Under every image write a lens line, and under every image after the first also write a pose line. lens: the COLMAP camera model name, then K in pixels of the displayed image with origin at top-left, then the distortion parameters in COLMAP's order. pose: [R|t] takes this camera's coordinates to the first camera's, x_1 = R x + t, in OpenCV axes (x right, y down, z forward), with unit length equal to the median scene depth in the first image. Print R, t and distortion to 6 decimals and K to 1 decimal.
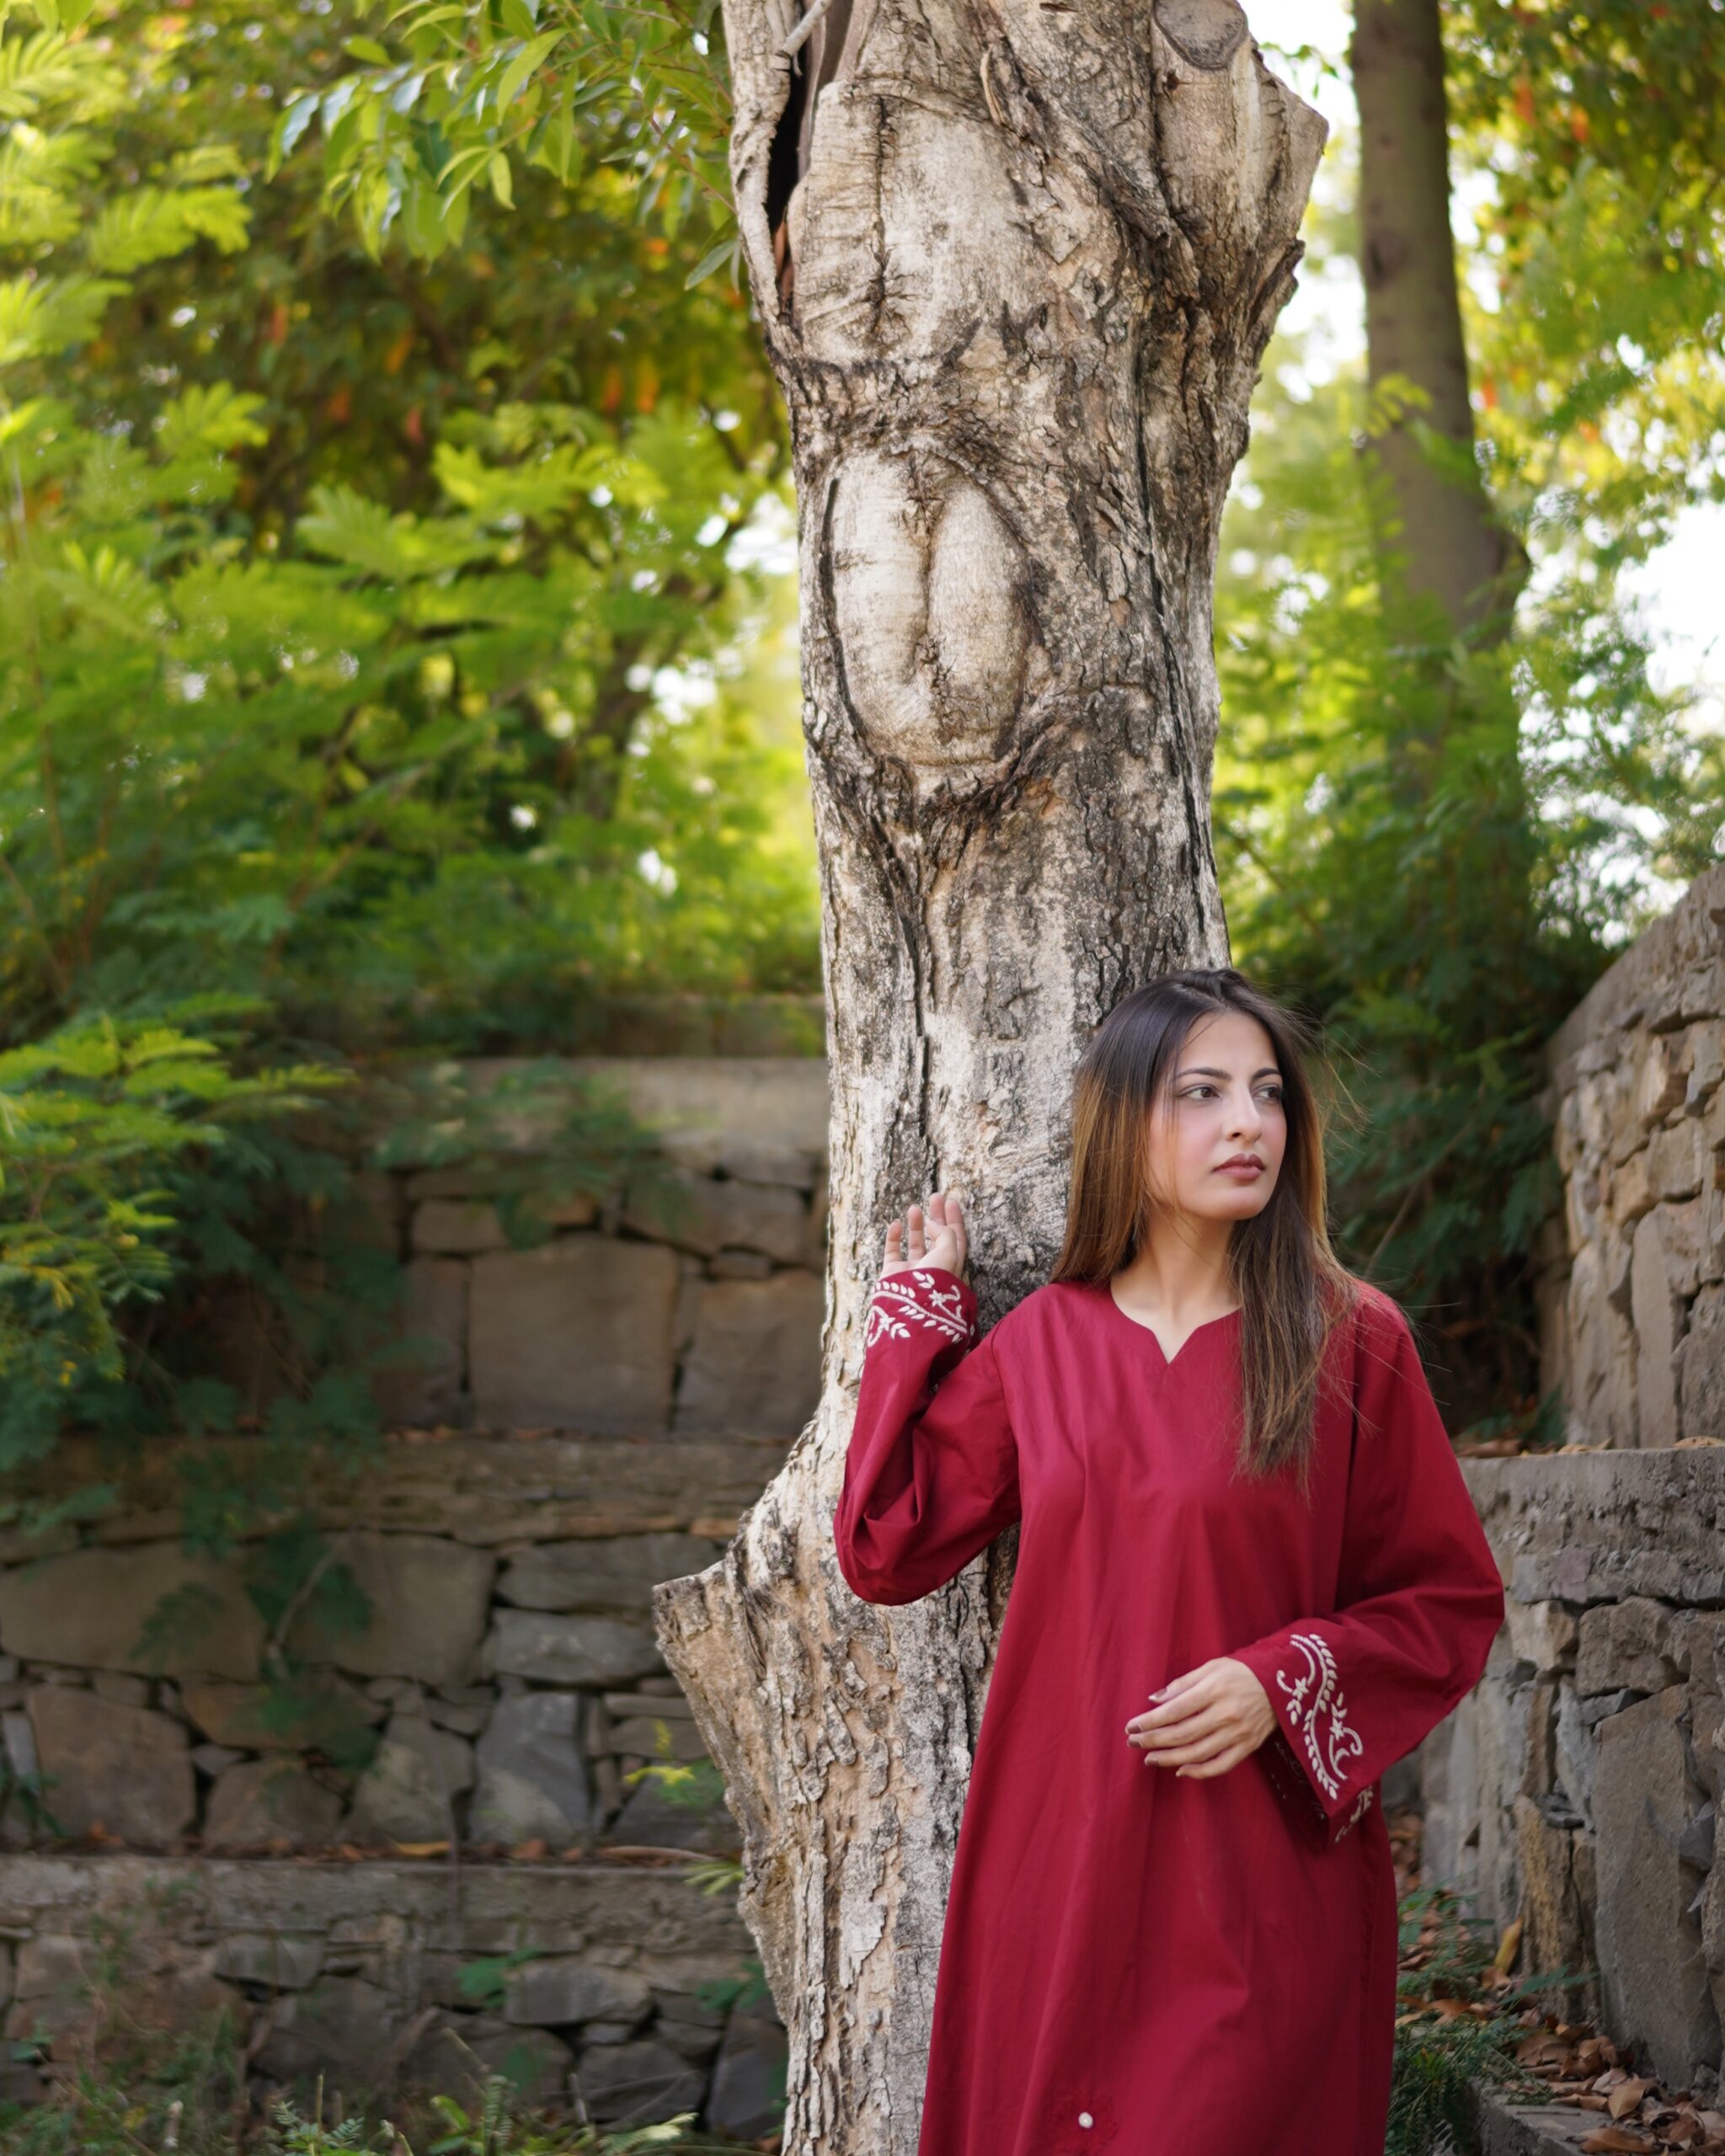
lens RADIAL K [[4316.2, 0, 718.5], [0, 4316.2, 828.5], [0, 0, 1]] dist [-0.155675, 0.000000]
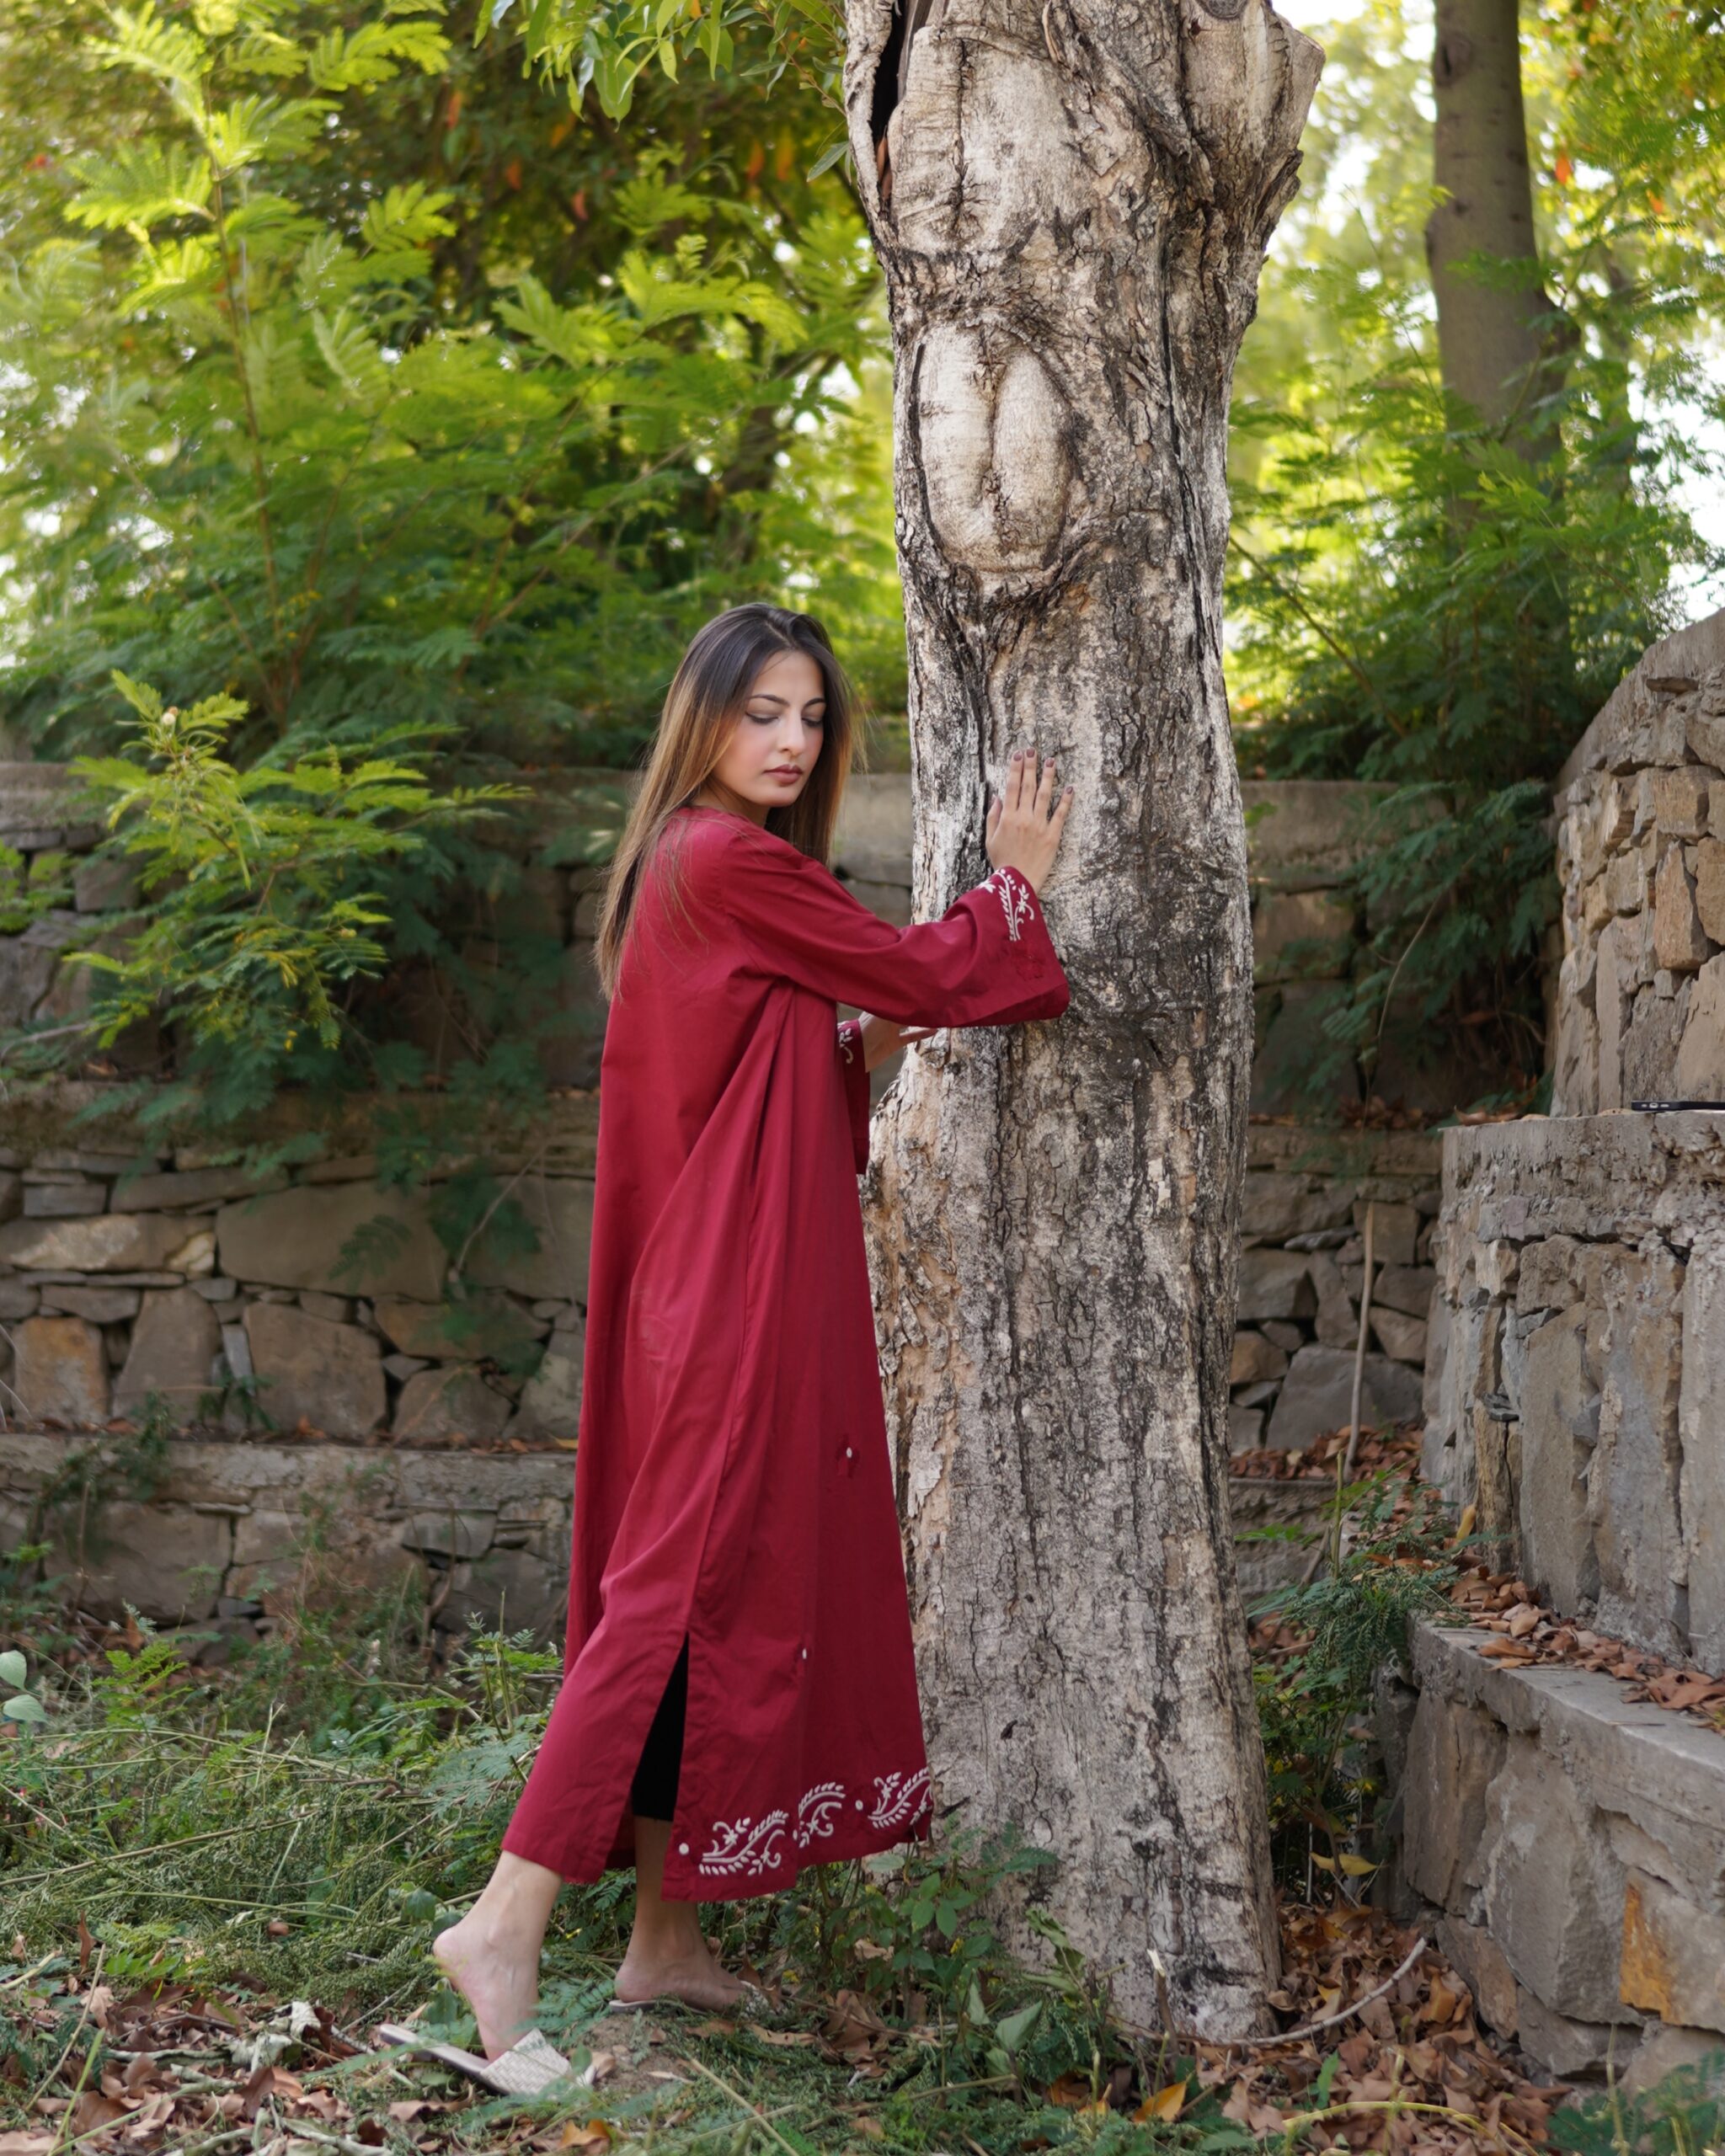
lens RADIAL K [[4316.2, 0, 645.7], [0, 4316.2, 992.8], [0, 0, 1]] dist [-0.155675, 0.000000]
pose [[0.998664, 0.014446, -0.049614, 0.011155], [-0.008768, 0.993579, 0.112802, -0.032805], [0.050924, -0.112216, 0.992378, -0.279236]]
